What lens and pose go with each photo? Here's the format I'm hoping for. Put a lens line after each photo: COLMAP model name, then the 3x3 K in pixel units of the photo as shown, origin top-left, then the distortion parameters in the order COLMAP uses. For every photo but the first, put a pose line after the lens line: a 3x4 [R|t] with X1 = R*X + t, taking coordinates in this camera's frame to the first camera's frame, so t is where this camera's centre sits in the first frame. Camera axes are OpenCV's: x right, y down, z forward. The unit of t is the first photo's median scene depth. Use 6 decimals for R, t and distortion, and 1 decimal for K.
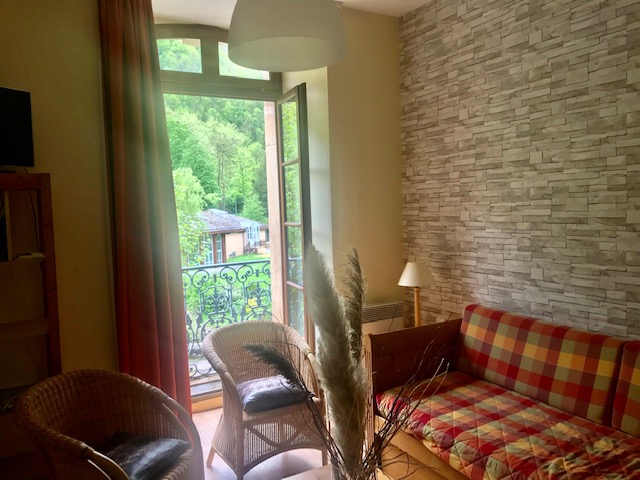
lens RADIAL K [[524.2, 0, 320.0], [0, 524.2, 240.0], [0, 0, 1]] dist [0.001105, 0.001159]
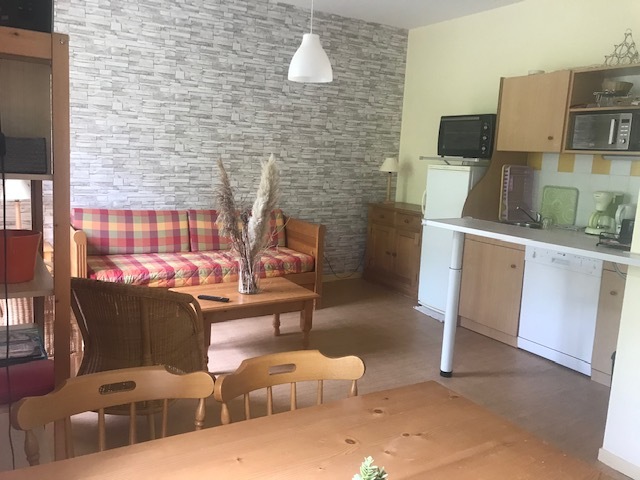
lens RADIAL K [[524.2, 0, 320.0], [0, 524.2, 240.0], [0, 0, 1]] dist [0.001105, 0.001159]
pose [[-0.026383, -0.130602, 0.991084, -1.337395], [0.019518, 0.991173, 0.131133, 0.049219], [-0.999461, 0.022804, -0.023601, 0.496624]]
